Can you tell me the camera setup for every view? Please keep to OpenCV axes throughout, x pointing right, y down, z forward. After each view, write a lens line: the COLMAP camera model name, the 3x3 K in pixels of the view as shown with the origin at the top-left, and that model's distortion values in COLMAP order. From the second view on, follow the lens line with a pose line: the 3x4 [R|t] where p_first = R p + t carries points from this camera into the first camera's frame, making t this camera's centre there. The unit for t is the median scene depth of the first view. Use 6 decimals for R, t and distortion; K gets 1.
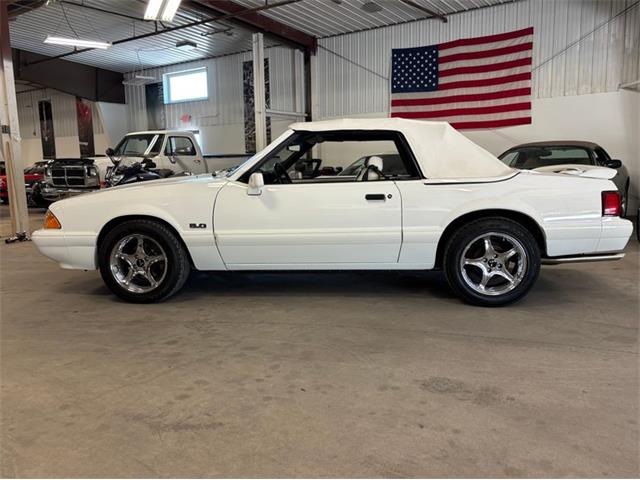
lens RADIAL K [[548.3, 0, 317.0], [0, 548.3, 242.9], [0, 0, 1]] dist [0.024460, 0.004289]
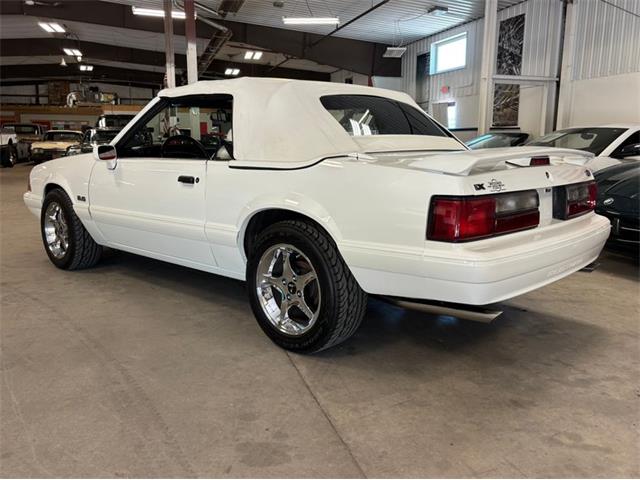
lens RADIAL K [[548.3, 0, 322.4], [0, 548.3, 243.4], [0, 0, 1]] dist [0.024460, 0.004289]
pose [[0.809312, 0.127864, -0.573292, 0.206756], [-0.101309, 0.991778, 0.078184, -0.021228], [0.578576, -0.005196, 0.815612, 0.132351]]
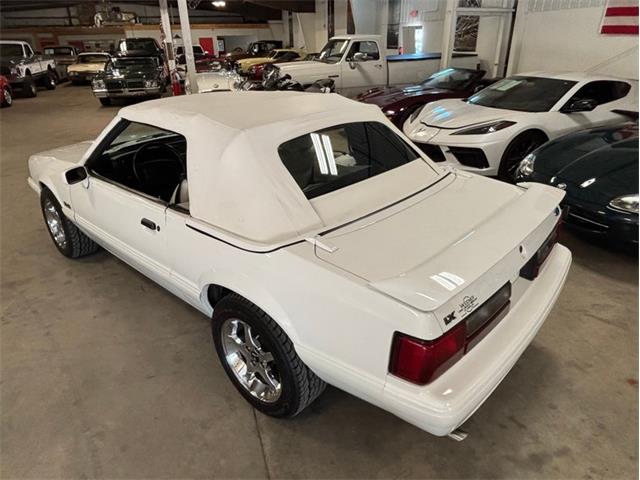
lens RADIAL K [[411.8, 0, 315.1], [0, 411.8, 237.6], [0, 0, 1]] dist [0.005122, -0.013230]
pose [[0.813350, 0.251547, -0.524582, 0.172853], [-0.078655, 0.940959, 0.329256, -0.078766], [0.576433, -0.226539, 0.785114, 0.190385]]
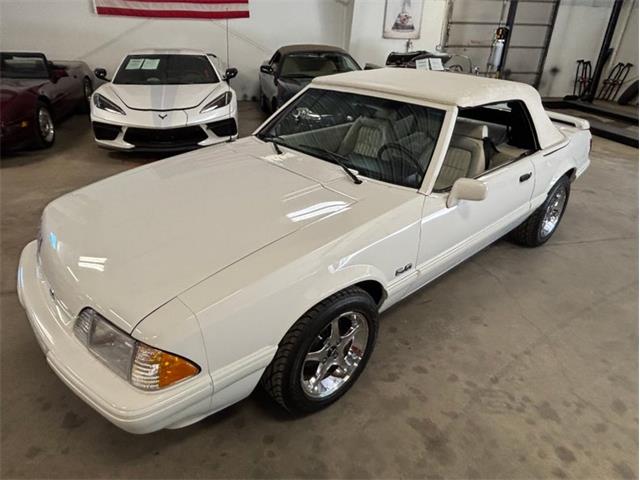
lens RADIAL K [[411.8, 0, 308.9], [0, 411.8, 243.5], [0, 0, 1]] dist [0.005122, -0.013230]
pose [[0.662924, -0.328389, 0.672824, -0.186737], [0.074196, 0.923065, 0.377421, -0.078613], [-0.745001, -0.200280, 0.636287, 0.226700]]
